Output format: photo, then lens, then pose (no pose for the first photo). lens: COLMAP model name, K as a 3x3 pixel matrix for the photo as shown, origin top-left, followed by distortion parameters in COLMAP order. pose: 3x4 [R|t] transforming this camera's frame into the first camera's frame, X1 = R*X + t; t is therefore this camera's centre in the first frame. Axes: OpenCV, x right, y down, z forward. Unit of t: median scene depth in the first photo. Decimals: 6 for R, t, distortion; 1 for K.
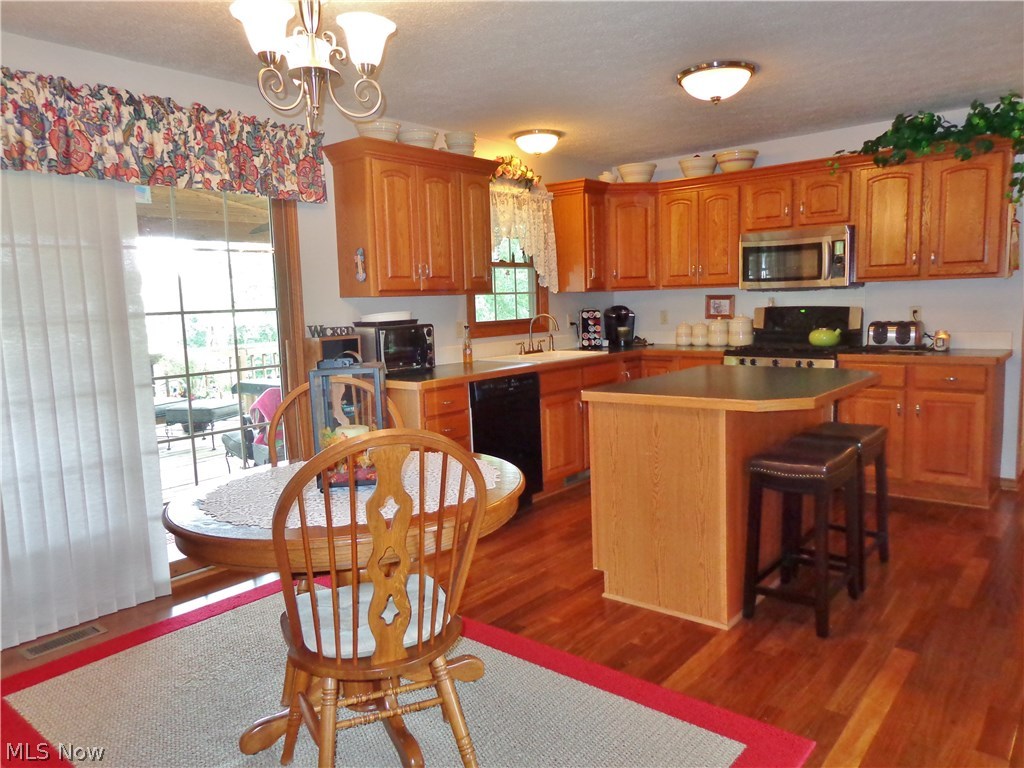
lens RADIAL K [[724.2, 0, 509.3], [0, 724.2, 383.5], [0, 0, 1]] dist [0.005676, 0.007868]
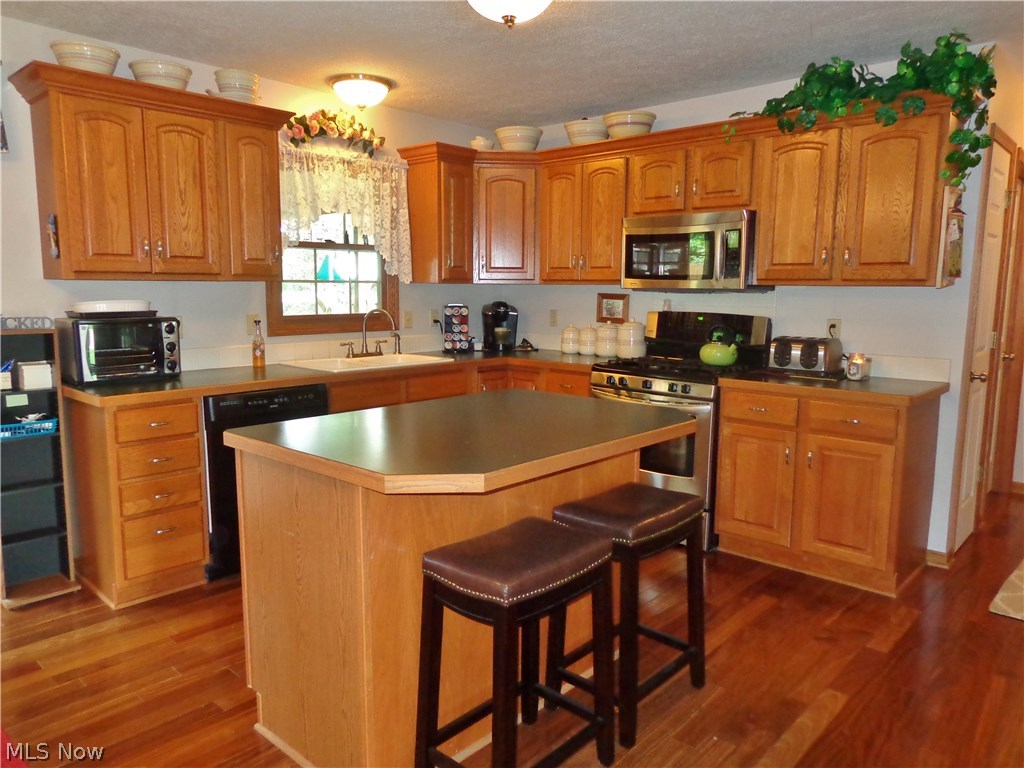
lens RADIAL K [[724.2, 0, 510.1], [0, 724.2, 382.8], [0, 0, 1]] dist [0.005676, 0.007868]
pose [[0.998027, 0.044915, -0.043870, 0.282256], [-0.044150, 0.998858, 0.018257, -0.041993], [0.044640, -0.016284, 0.998870, 0.238434]]
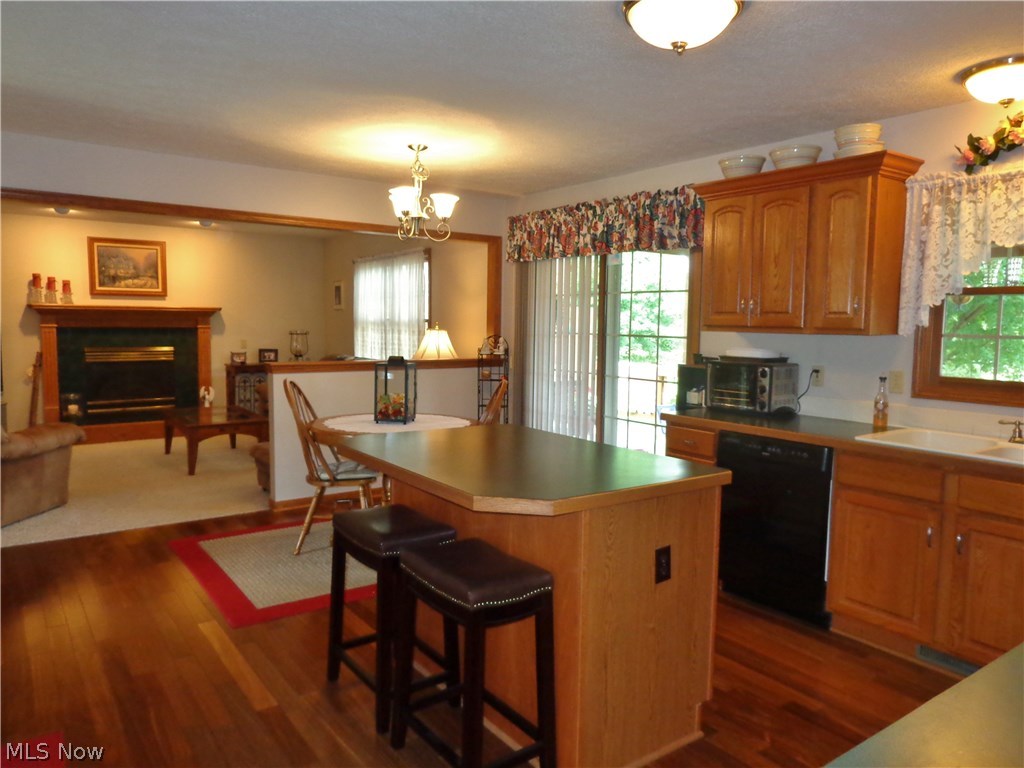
lens RADIAL K [[724.2, 0, 510.2], [0, 724.2, 377.8], [0, 0, 1]] dist [0.005676, 0.007868]
pose [[-0.242980, 0.108236, -0.963974, 0.821180], [-0.118869, 0.982944, 0.140329, -0.151725], [0.962721, 0.148684, -0.225969, 0.884351]]
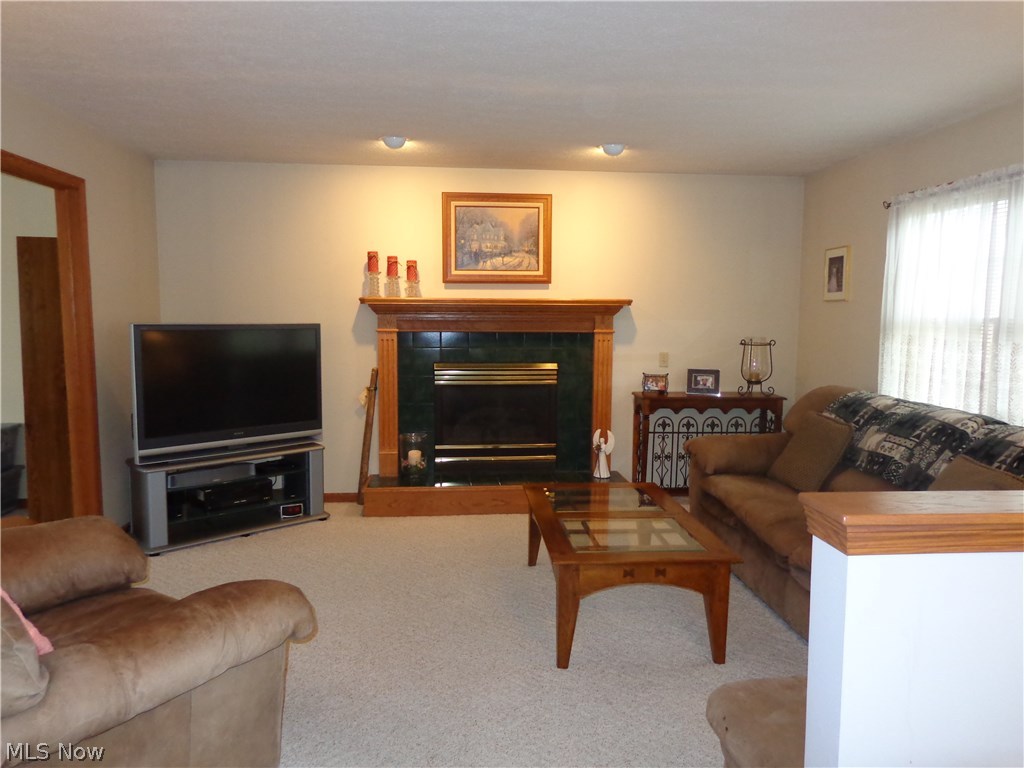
lens RADIAL K [[724.2, 0, 507.7], [0, 724.2, 380.2], [0, 0, 1]] dist [0.005676, 0.007868]
pose [[-0.702883, 0.097994, -0.704523, 0.071723], [-0.067848, 0.976712, 0.203544, -0.067113], [0.708063, 0.190869, -0.679865, 0.334239]]
